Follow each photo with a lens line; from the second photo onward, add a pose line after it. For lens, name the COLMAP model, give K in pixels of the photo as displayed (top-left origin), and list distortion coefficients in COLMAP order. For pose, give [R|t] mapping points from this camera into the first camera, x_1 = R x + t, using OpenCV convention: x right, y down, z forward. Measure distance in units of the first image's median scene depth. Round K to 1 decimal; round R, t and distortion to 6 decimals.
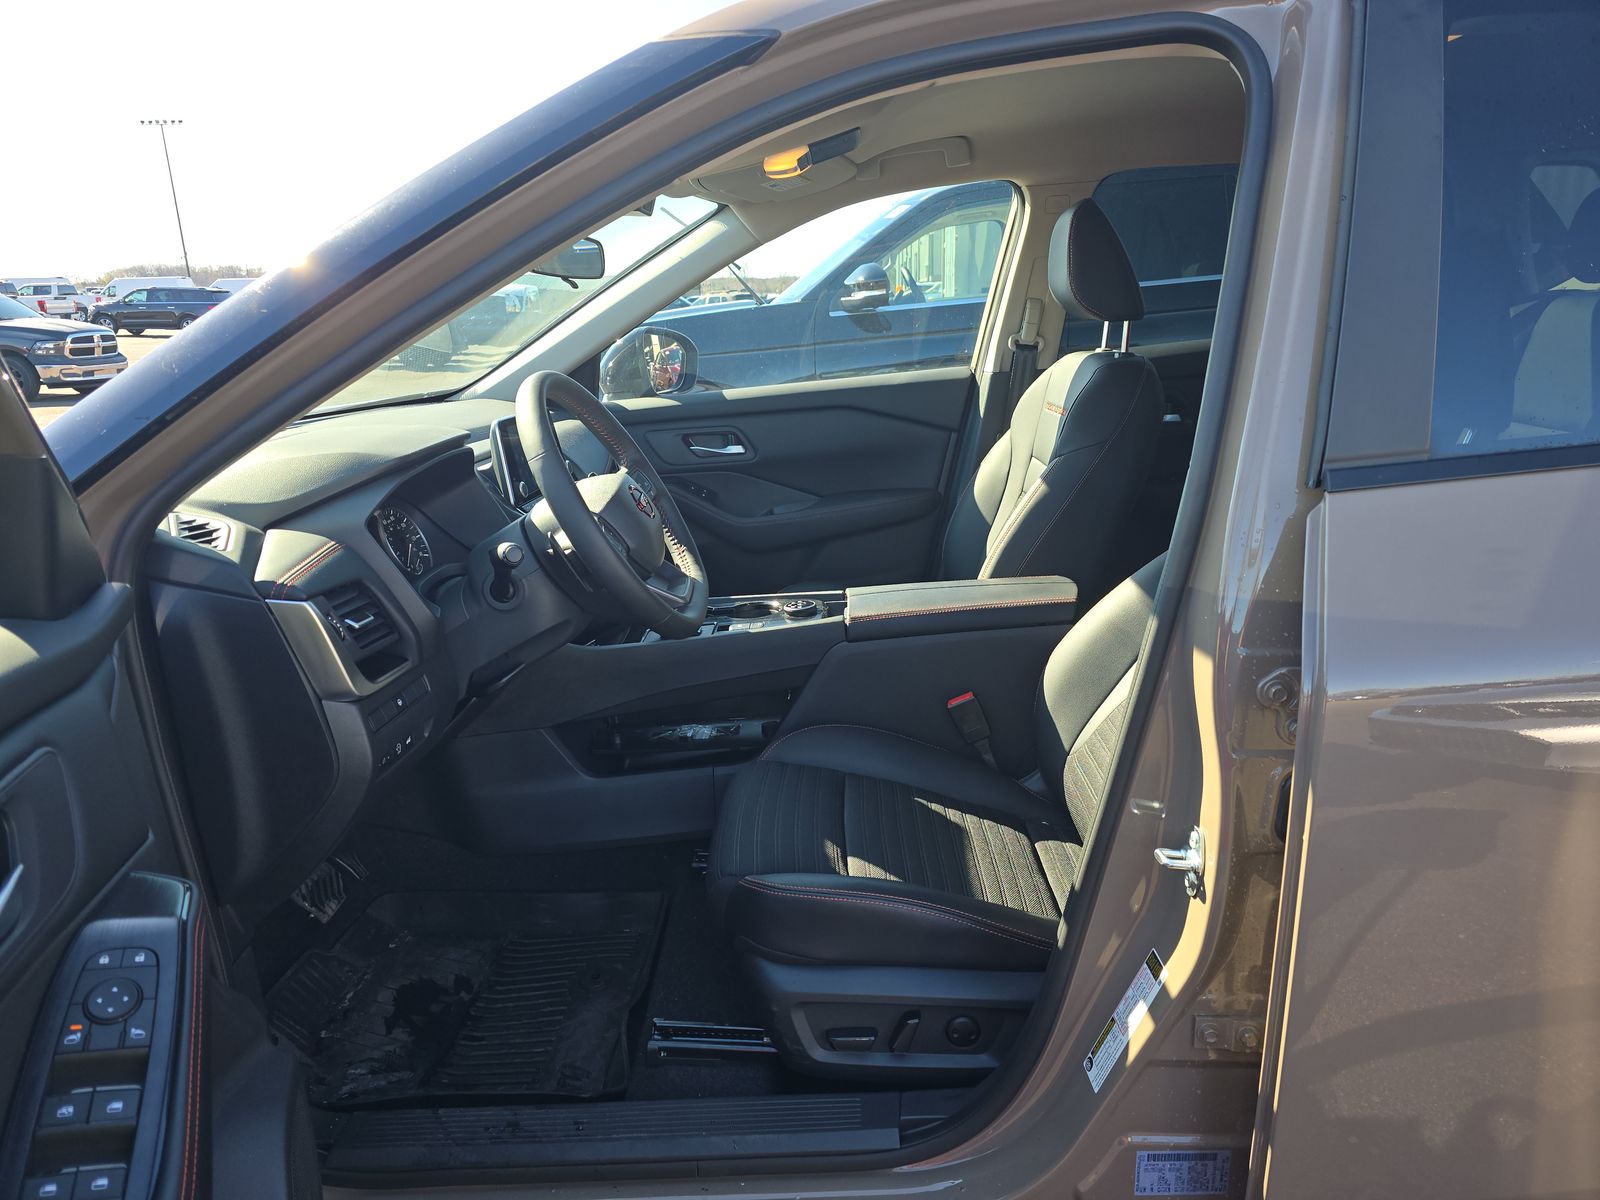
lens RADIAL K [[1069.8, 0, 799.2], [0, 1069.8, 592.9], [0, 0, 1]] dist [0.027118, -0.001288]
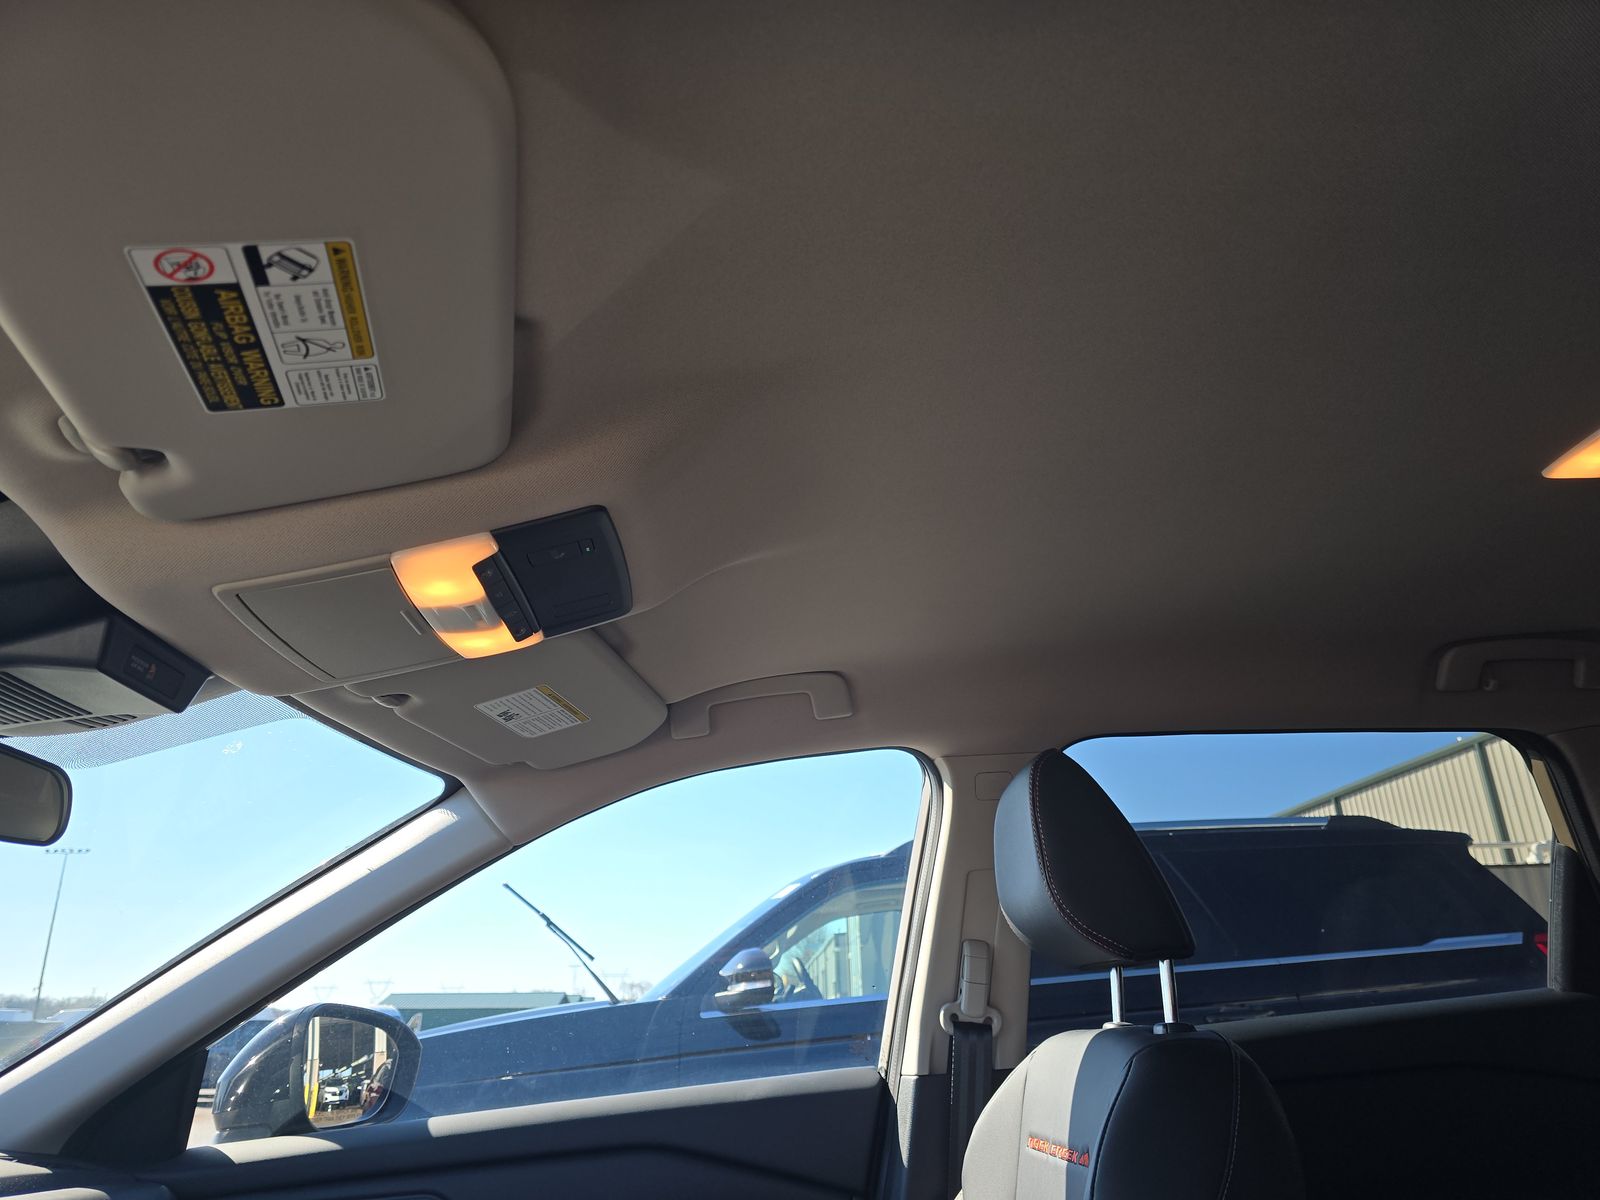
lens RADIAL K [[1069.8, 0, 799.2], [0, 1069.8, 592.9], [0, 0, 1]] dist [0.027118, -0.001288]
pose [[0.996713, 0.027307, 0.076278, 0.066533], [0.024249, 0.797780, -0.602461, -0.067241], [-0.077305, 0.602330, 0.794495, 0.390796]]
